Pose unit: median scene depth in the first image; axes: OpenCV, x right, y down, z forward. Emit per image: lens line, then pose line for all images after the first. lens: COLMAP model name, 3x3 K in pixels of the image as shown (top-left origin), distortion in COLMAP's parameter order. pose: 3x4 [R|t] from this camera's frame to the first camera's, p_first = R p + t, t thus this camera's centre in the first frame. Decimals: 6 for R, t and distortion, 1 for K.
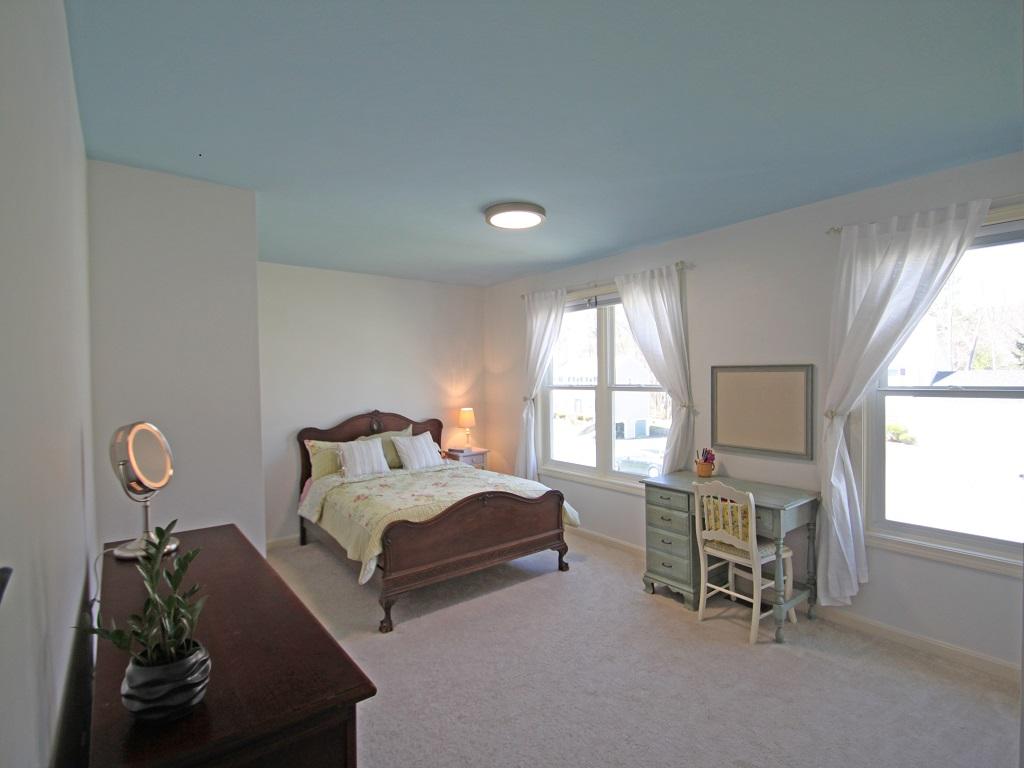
lens RADIAL K [[504.0, 0, 501.1], [0, 504.0, 380.9], [0, 0, 1]] dist [0.000328, 0.000087]
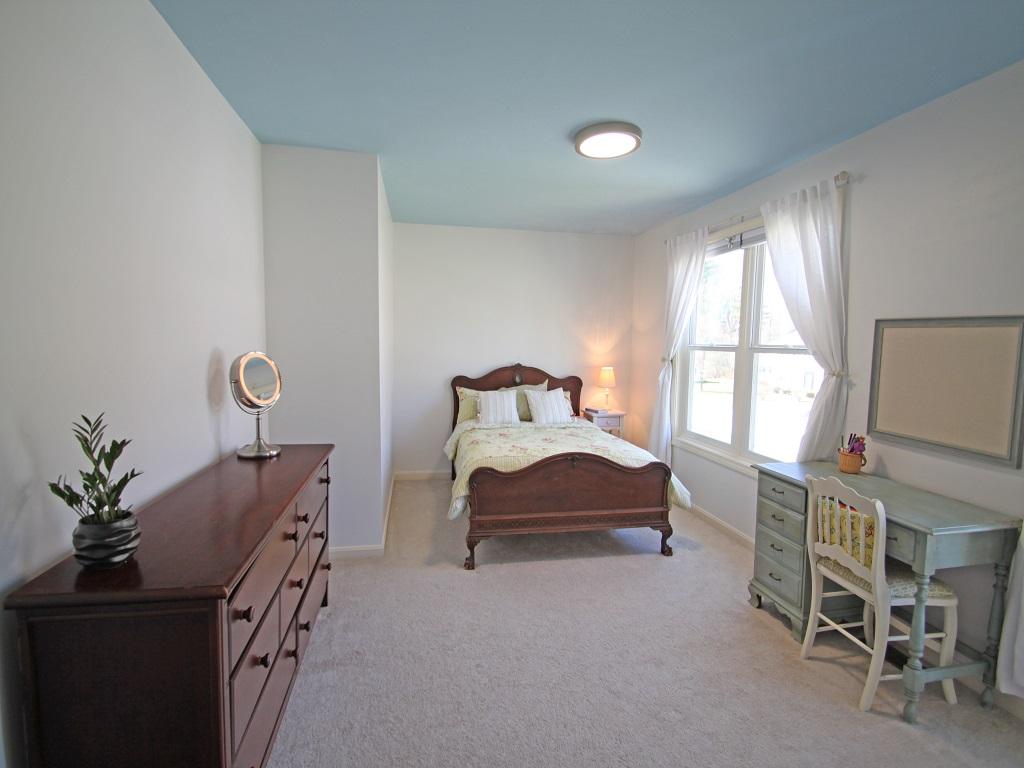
lens RADIAL K [[488.0, 0, 488.2], [0, 488.0, 376.4], [0, 0, 1]] dist [0.001887, -0.011753]
pose [[0.880280, 0.070213, -0.469231, 0.245731], [-0.040967, 0.996544, 0.072262, 0.021623], [0.472683, -0.044388, 0.880114, 0.135755]]
